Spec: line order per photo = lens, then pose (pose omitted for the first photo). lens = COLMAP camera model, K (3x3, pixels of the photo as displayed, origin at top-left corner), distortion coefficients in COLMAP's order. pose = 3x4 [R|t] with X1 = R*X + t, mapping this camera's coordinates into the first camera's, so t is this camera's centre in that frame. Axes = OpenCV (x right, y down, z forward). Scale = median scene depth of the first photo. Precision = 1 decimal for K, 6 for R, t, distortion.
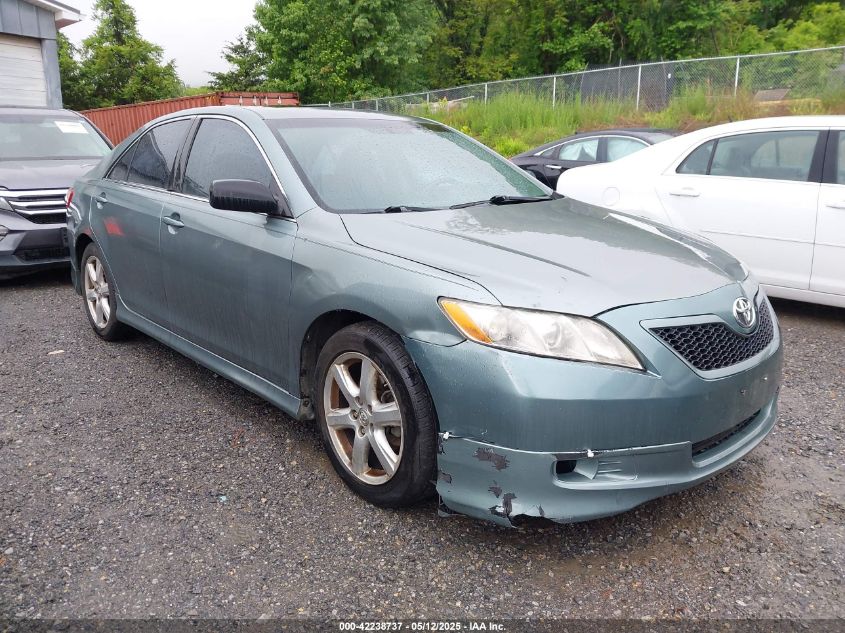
lens RADIAL K [[667.9, 0, 422.5], [0, 667.9, 316.5], [0, 0, 1]] dist [-0.008487, 0.001659]
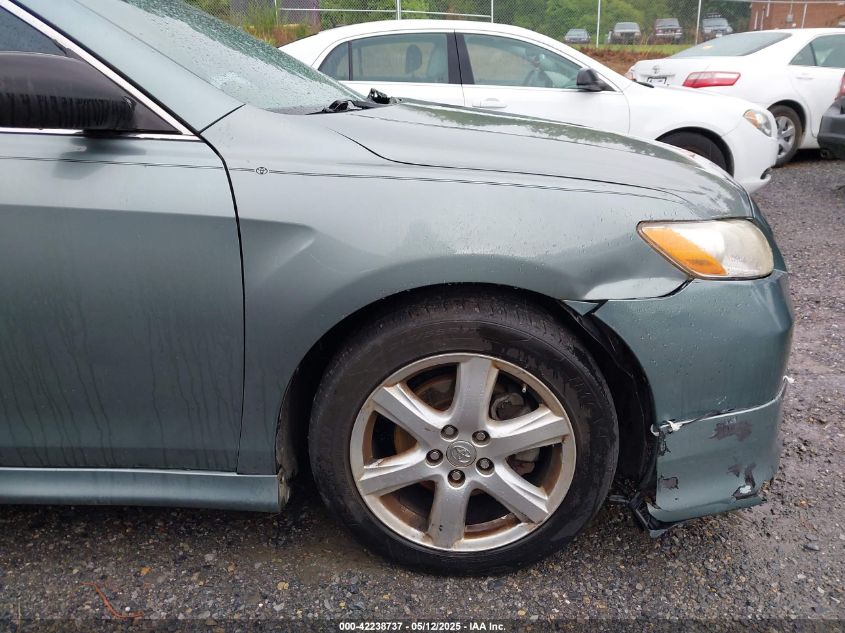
lens RADIAL K [[667.9, 0, 422.5], [0, 667.9, 316.5], [0, 0, 1]] dist [-0.008487, 0.001659]
pose [[0.675647, -0.250185, 0.693476, -0.478820], [0.181142, 0.968157, 0.172797, -0.075422], [-0.714625, 0.008868, 0.699451, 0.585731]]
